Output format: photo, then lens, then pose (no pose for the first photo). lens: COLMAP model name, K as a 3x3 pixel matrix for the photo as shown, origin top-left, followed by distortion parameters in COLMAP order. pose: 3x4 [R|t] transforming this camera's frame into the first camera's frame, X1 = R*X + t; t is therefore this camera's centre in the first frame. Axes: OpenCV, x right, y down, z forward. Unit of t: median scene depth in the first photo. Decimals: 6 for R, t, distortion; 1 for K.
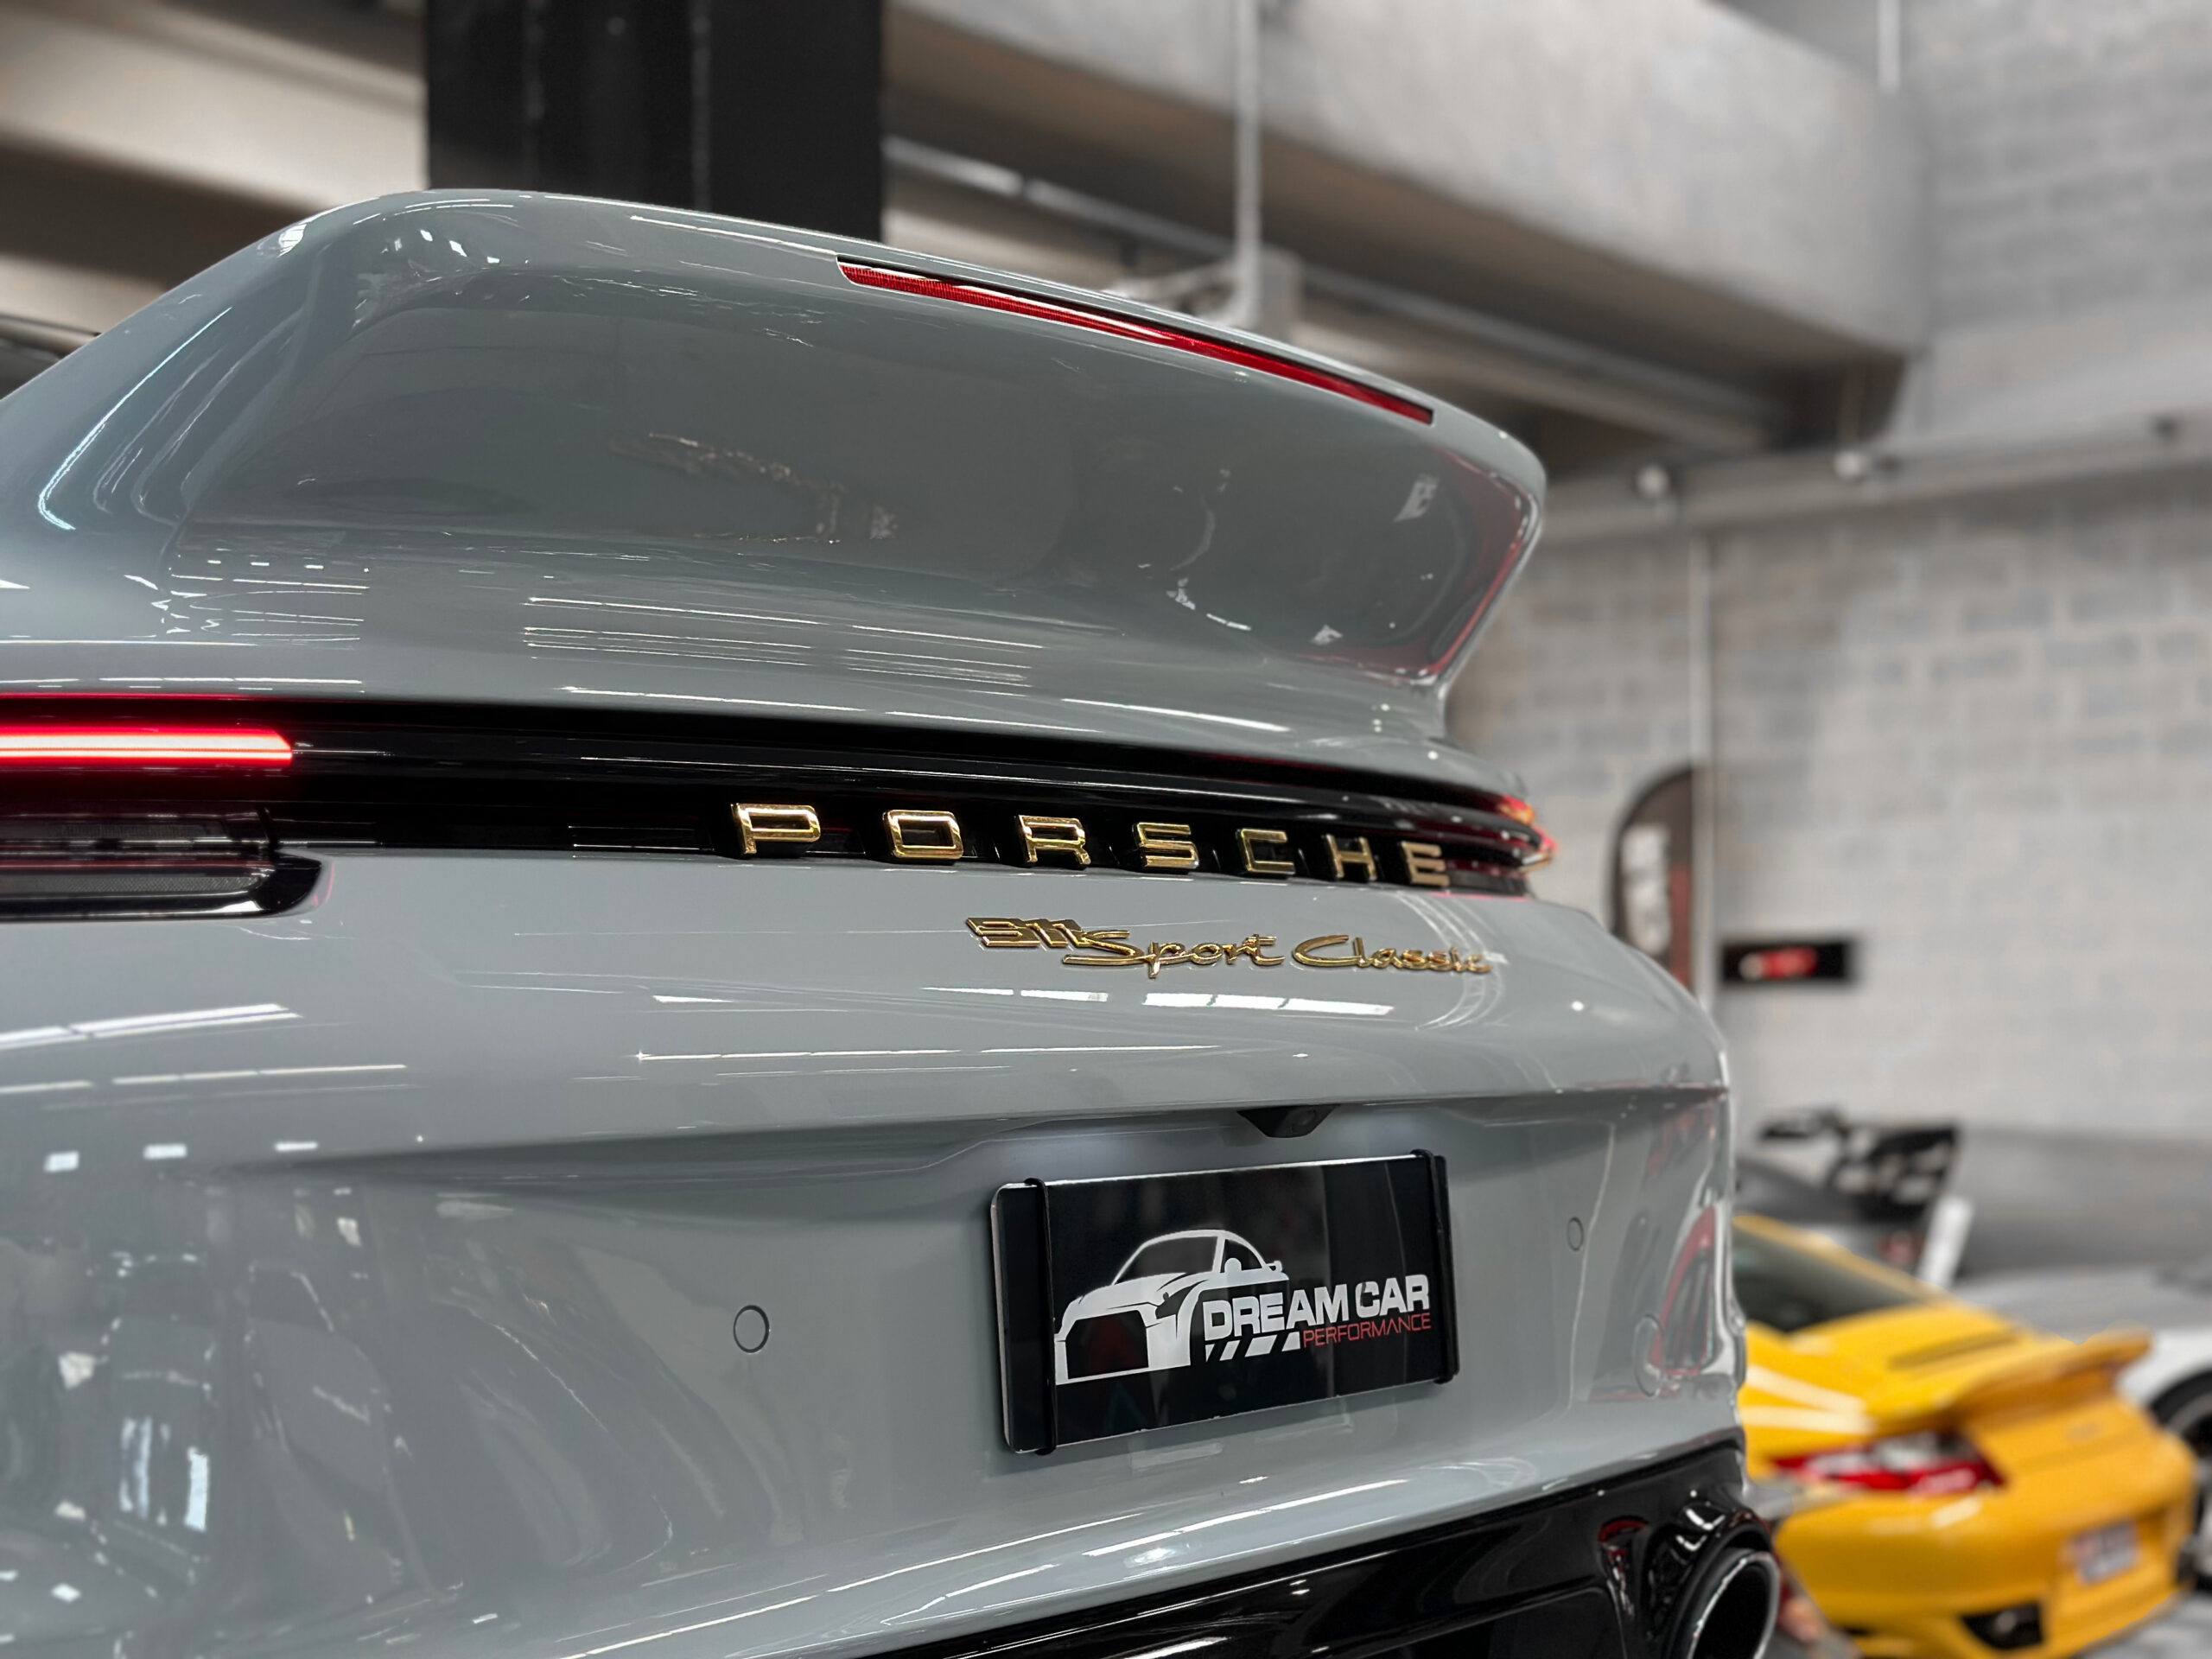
lens RADIAL K [[3079.4, 0, 1107.1], [0, 3079.4, 850.4], [0, 0, 1]] dist [0.118772, 0.000000]
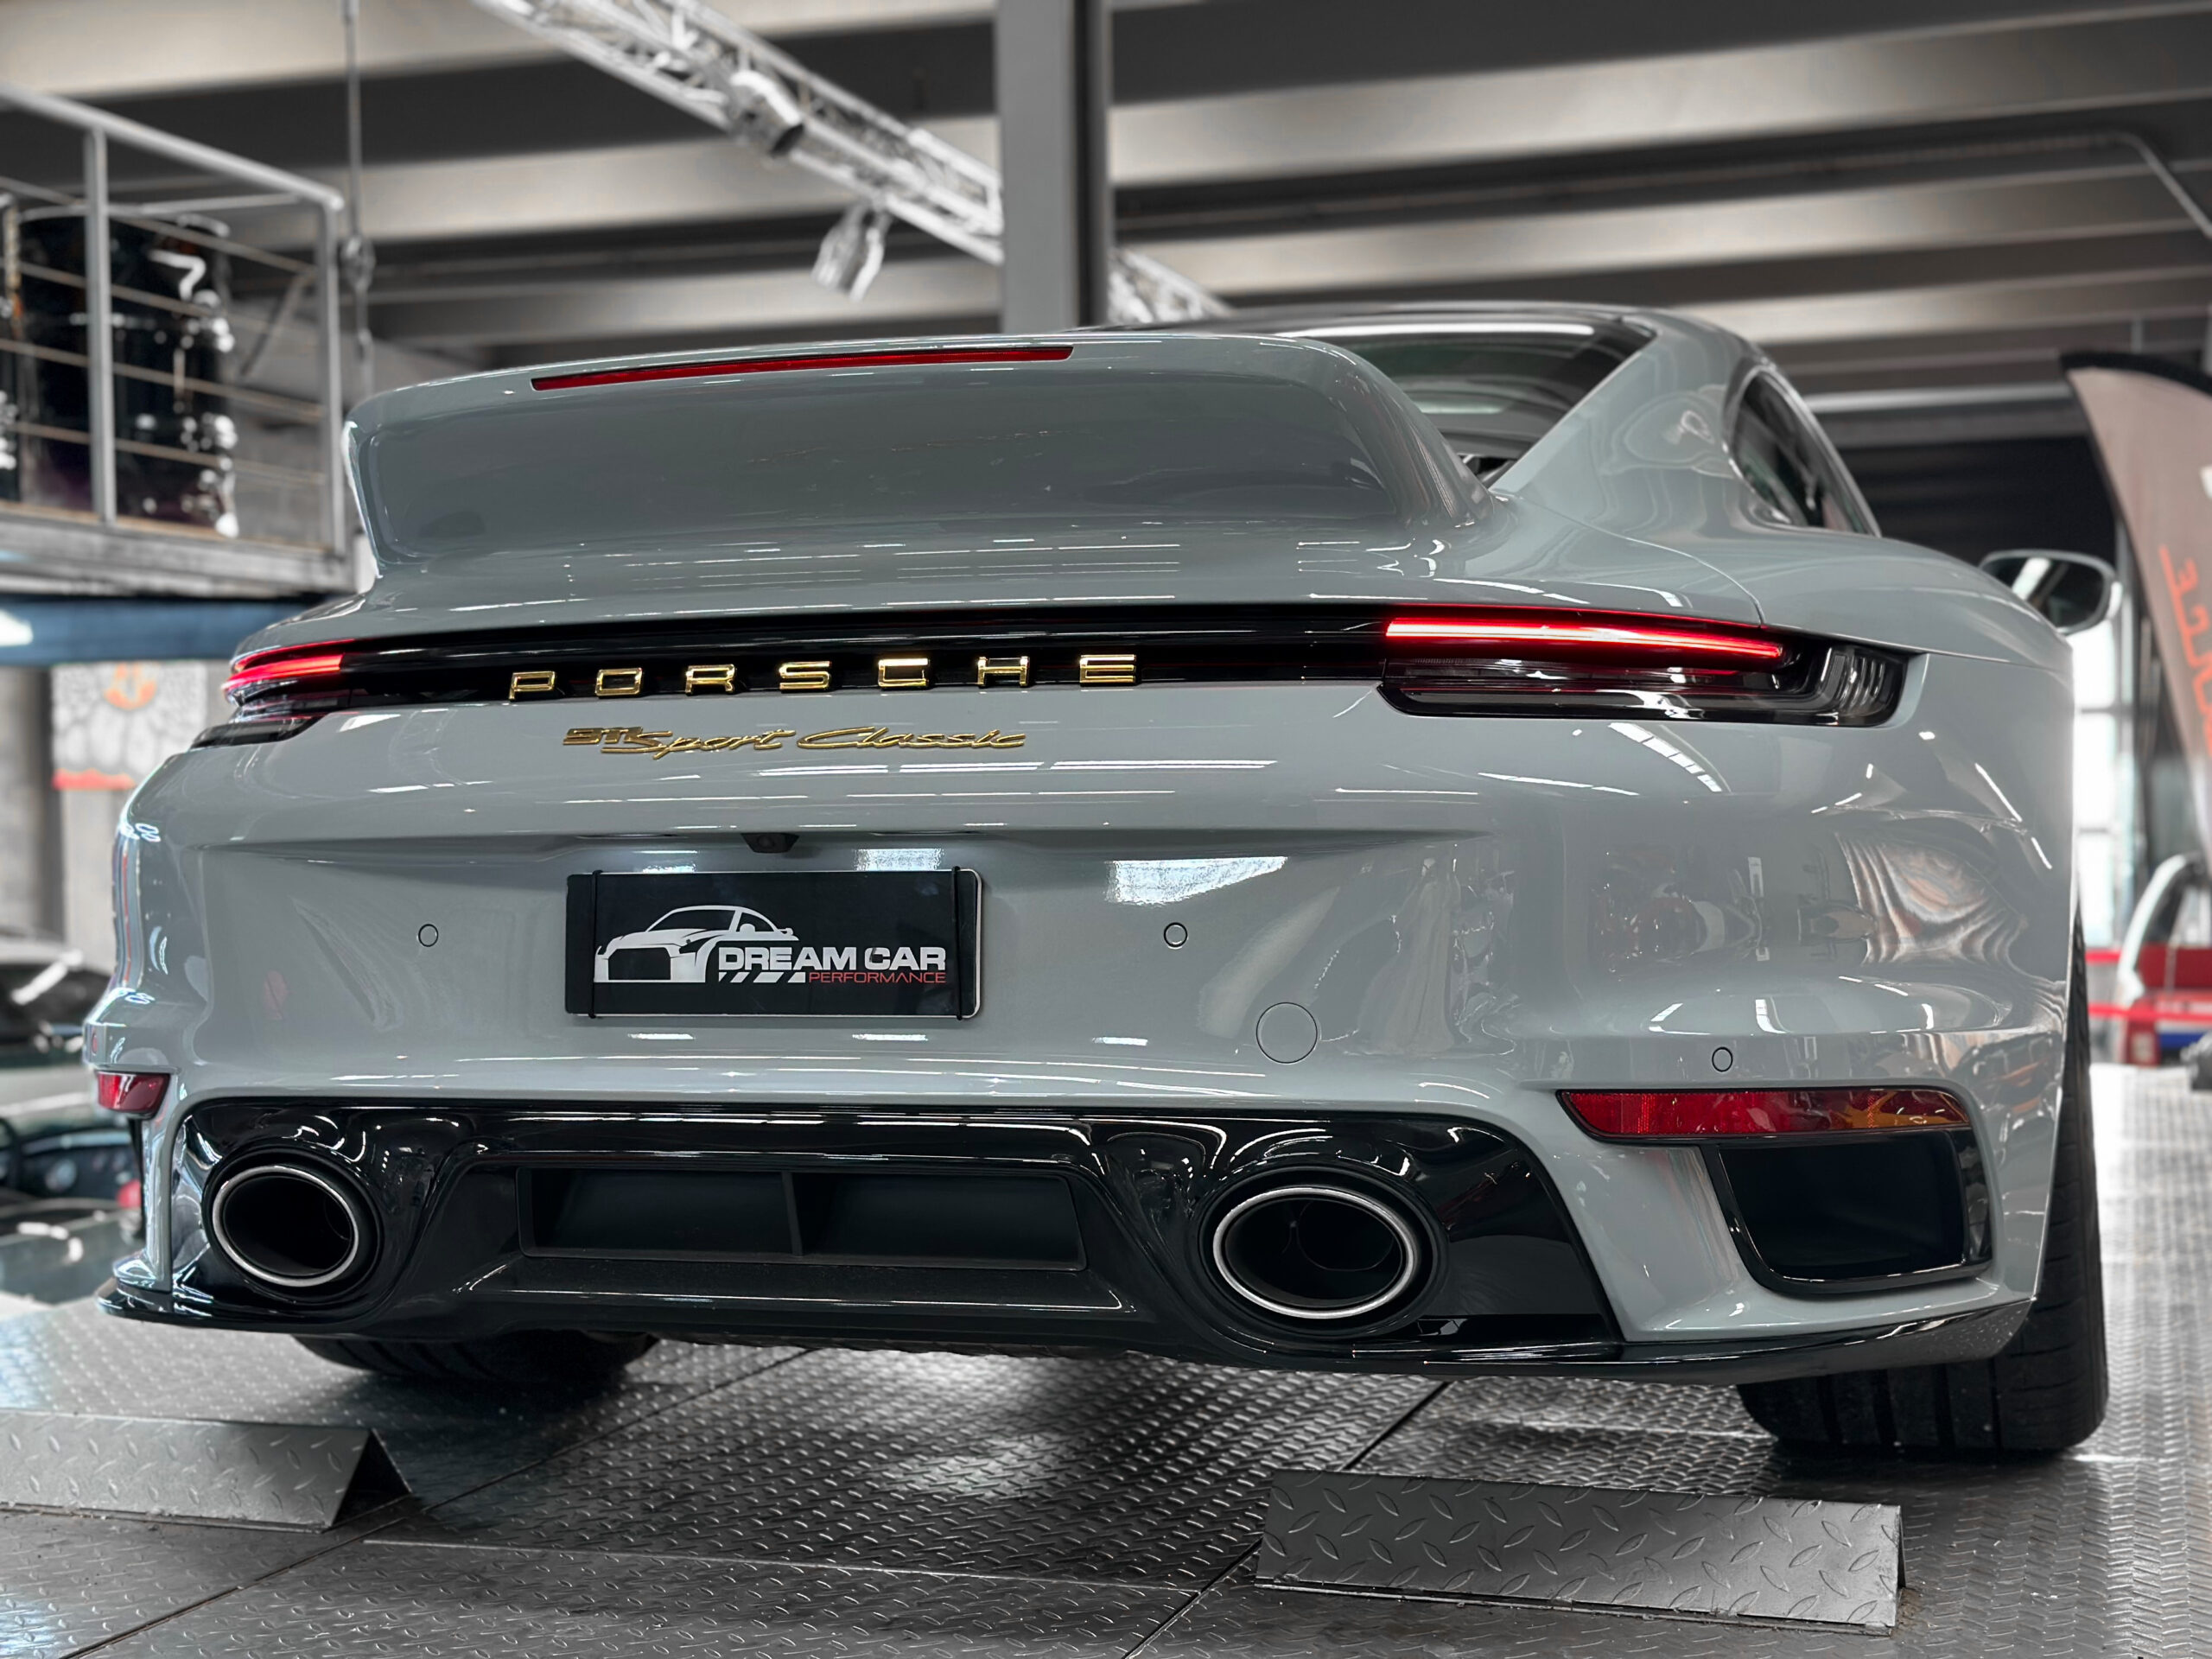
lens RADIAL K [[3079.4, 0, 1105.8], [0, 3079.4, 850.2], [0, 0, 1]] dist [0.118772, 0.000000]
pose [[0.377513, 0.013256, -0.925909, 1.624282], [0.058050, 0.997592, 0.037951, 0.038838], [0.924183, -0.068076, 0.375835, 0.538290]]
